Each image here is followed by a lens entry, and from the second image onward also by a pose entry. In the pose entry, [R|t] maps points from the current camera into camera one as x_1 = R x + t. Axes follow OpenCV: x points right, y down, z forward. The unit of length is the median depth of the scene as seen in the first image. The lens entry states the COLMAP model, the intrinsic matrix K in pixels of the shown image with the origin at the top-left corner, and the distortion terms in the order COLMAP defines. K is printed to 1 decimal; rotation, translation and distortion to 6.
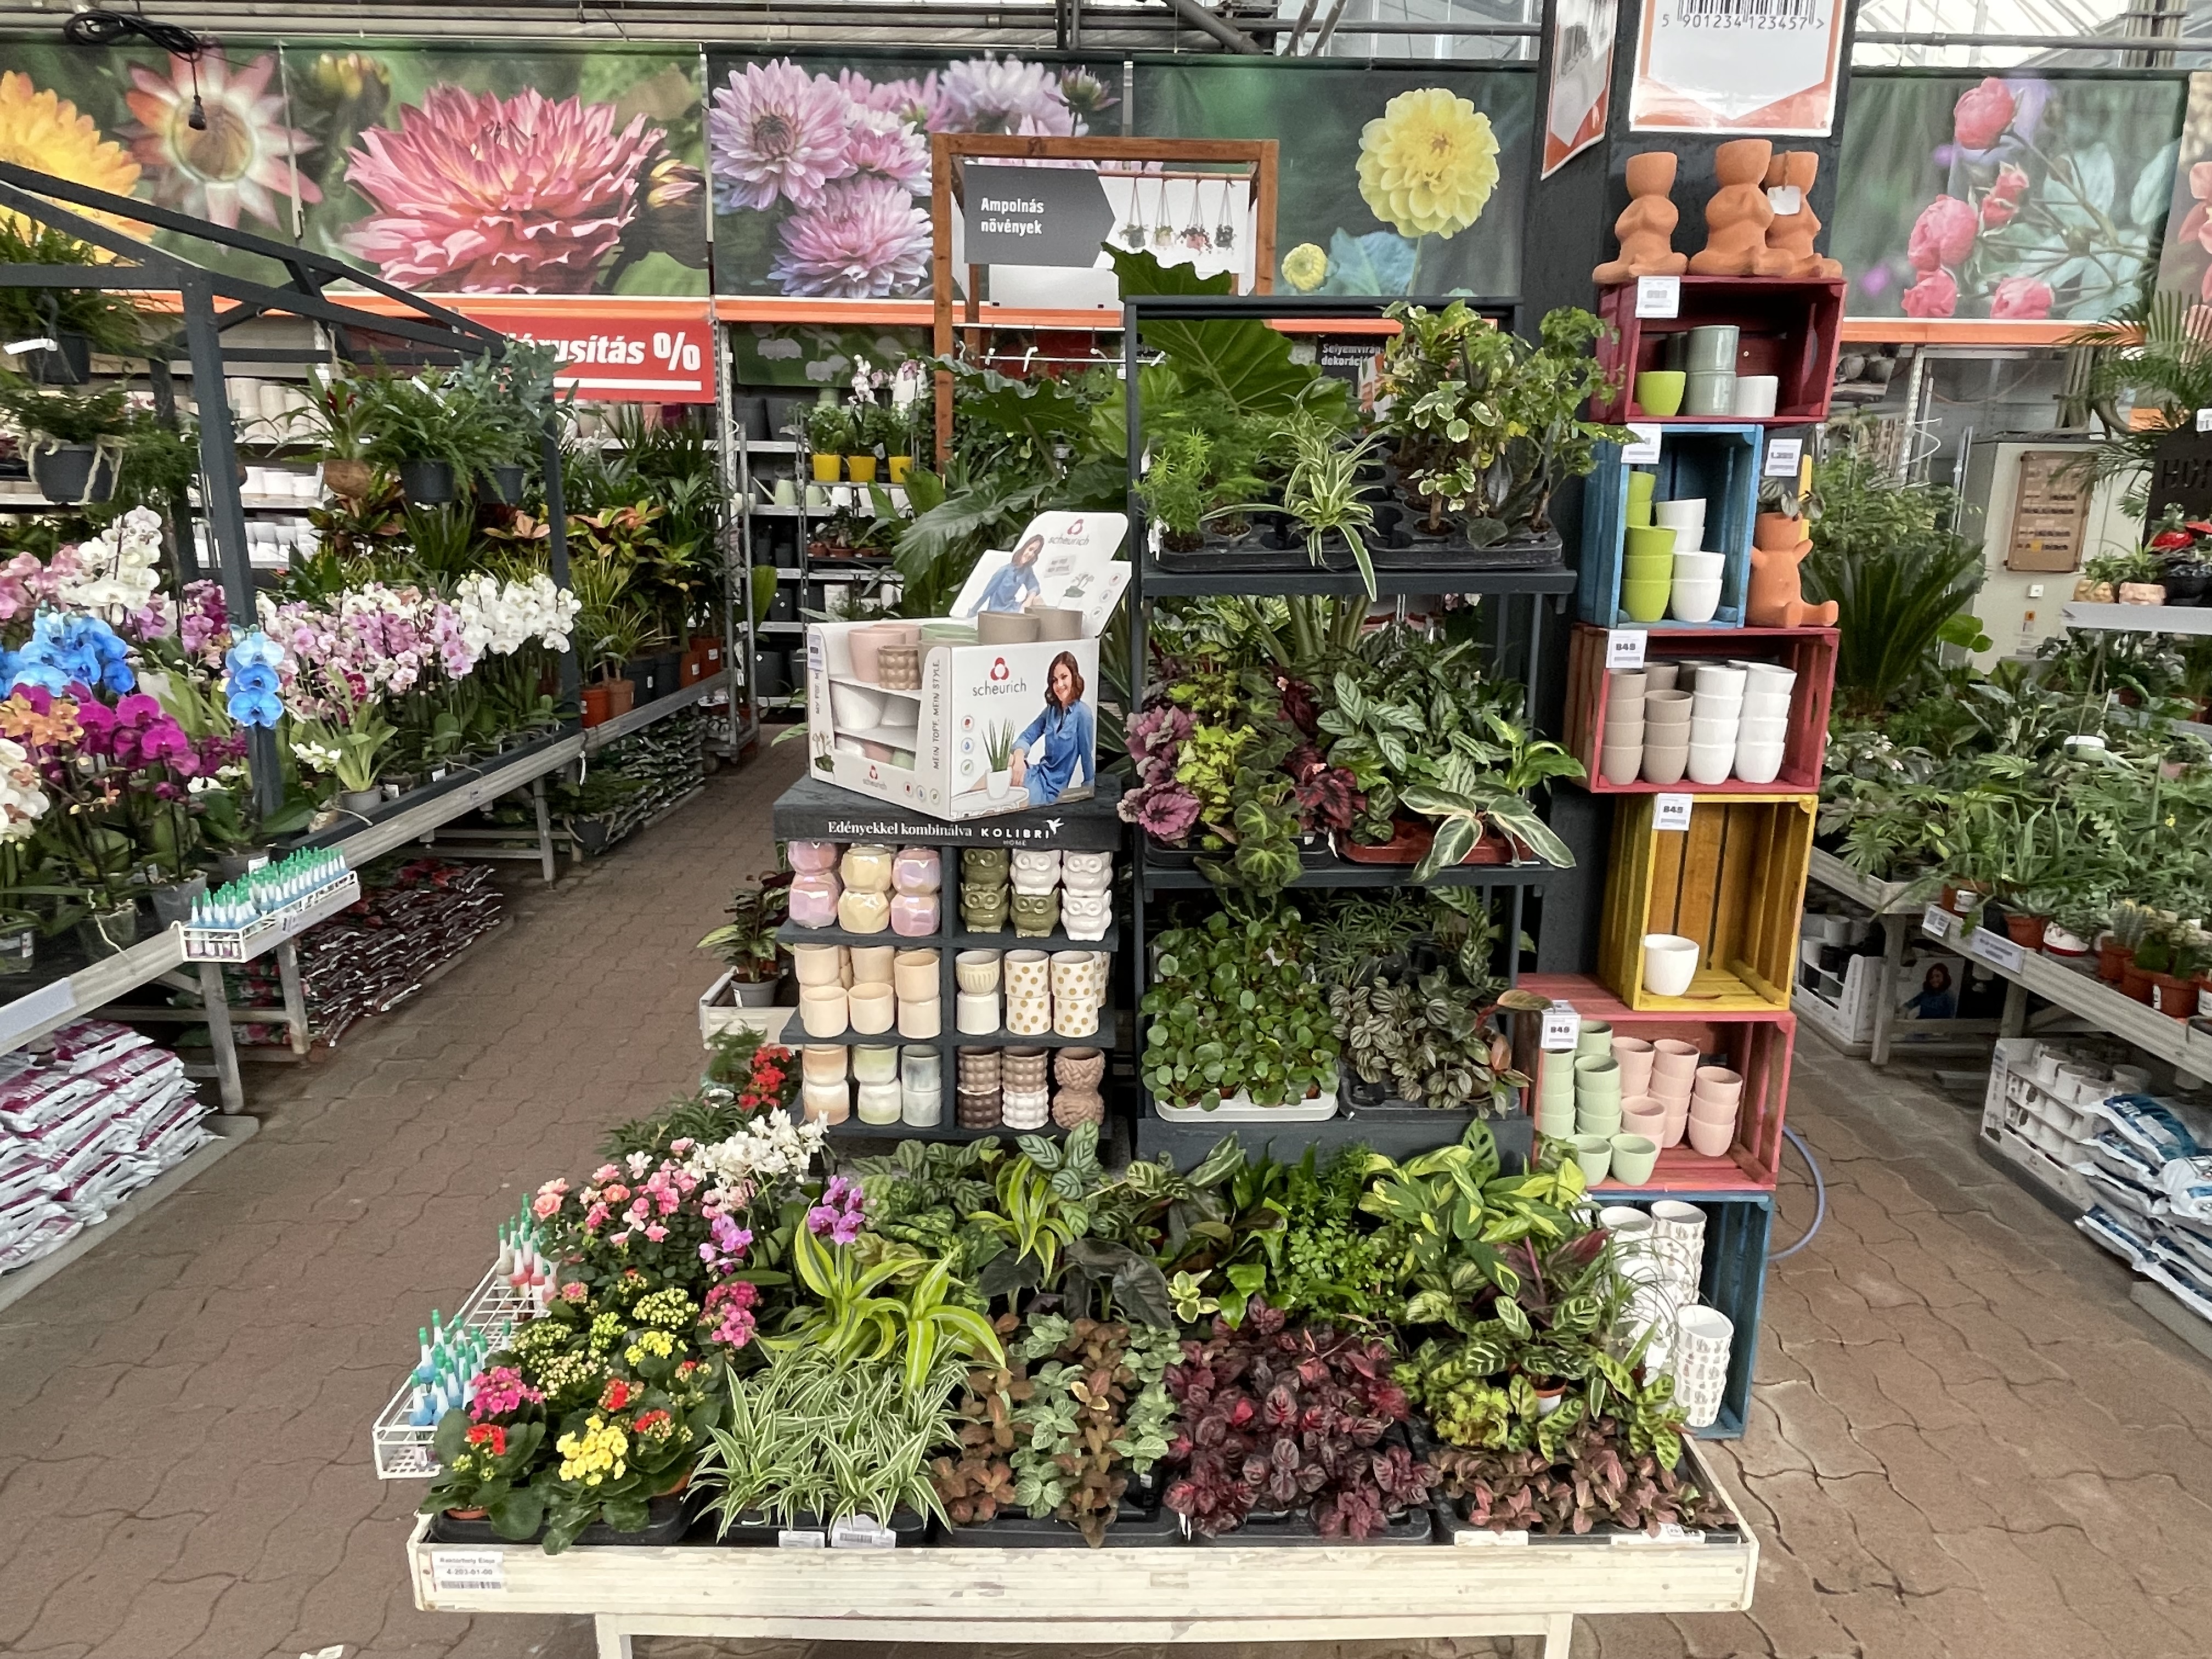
lens RADIAL K [[1362.6, 0, 1121.6], [0, 1362.6, 819.7], [0, 0, 1]] dist [-0.004239, 0.001363]
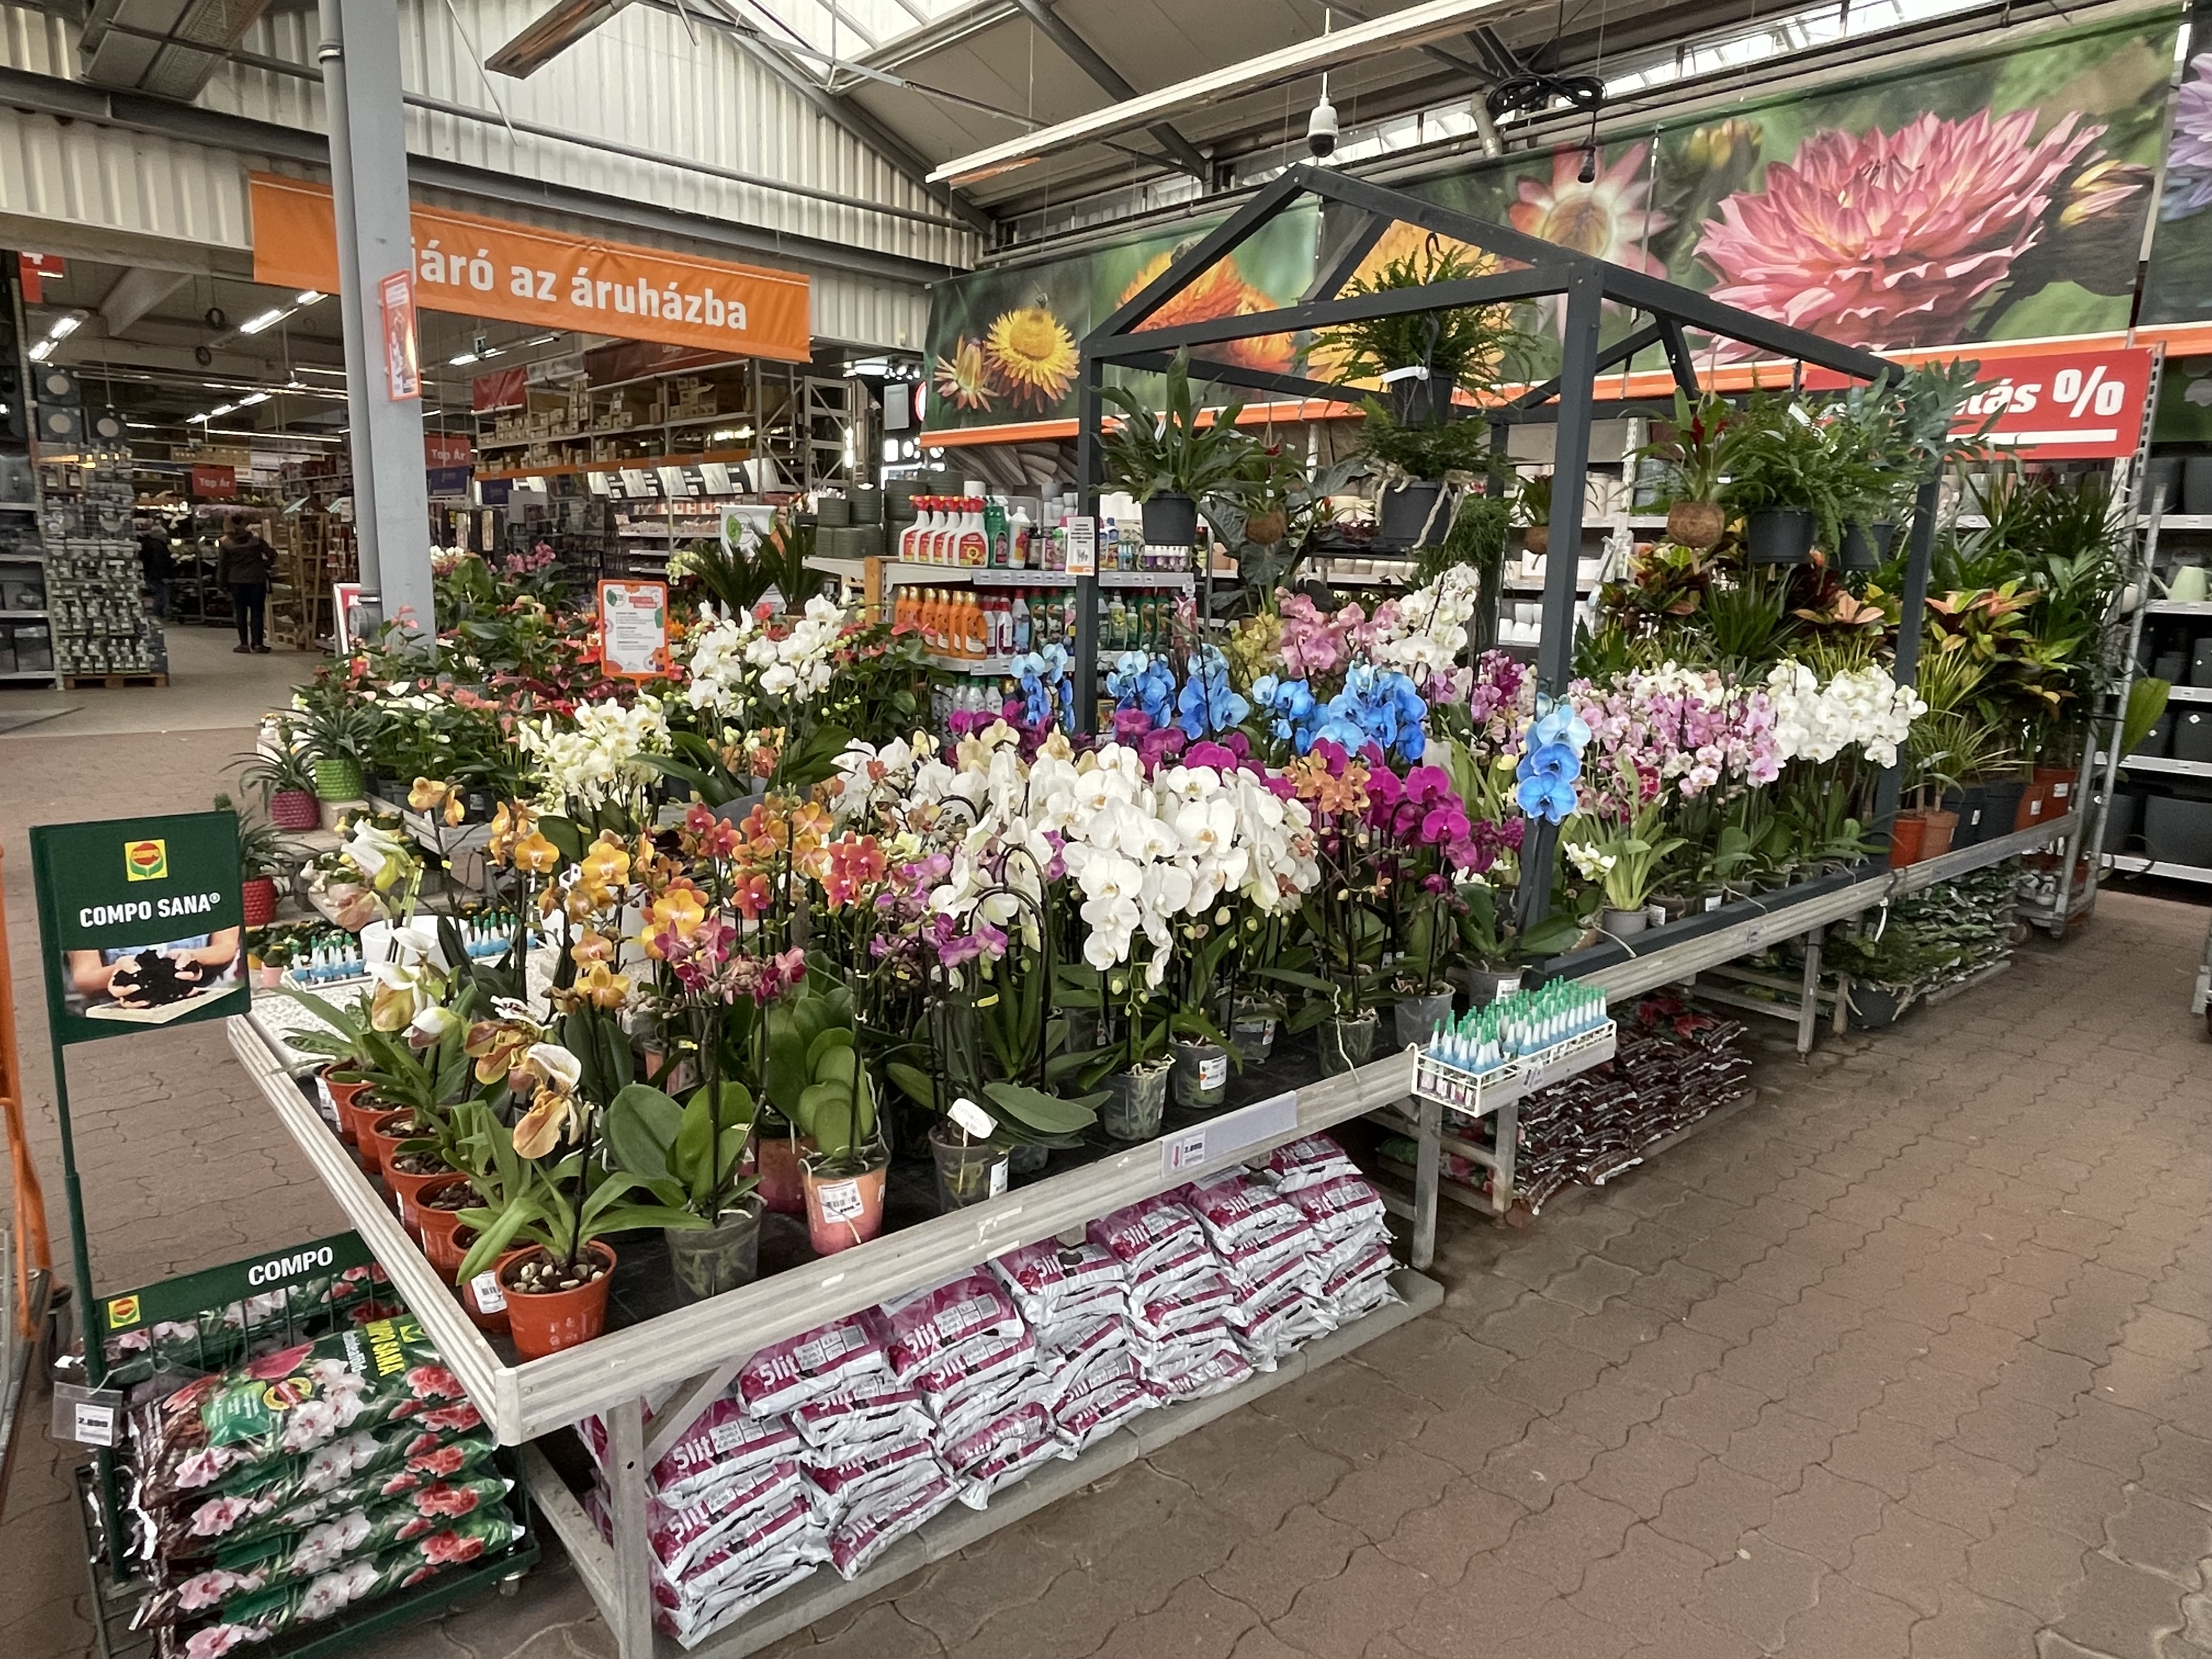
lens RADIAL K [[1362.6, 0, 1121.6], [0, 1362.6, 819.7], [0, 0, 1]] dist [-0.004239, 0.001363]
pose [[0.670940, 0.142300, -0.727729, -0.178793], [-0.196008, 0.980540, 0.011022, -0.023702], [0.715136, 0.135246, 0.685776, 0.223529]]
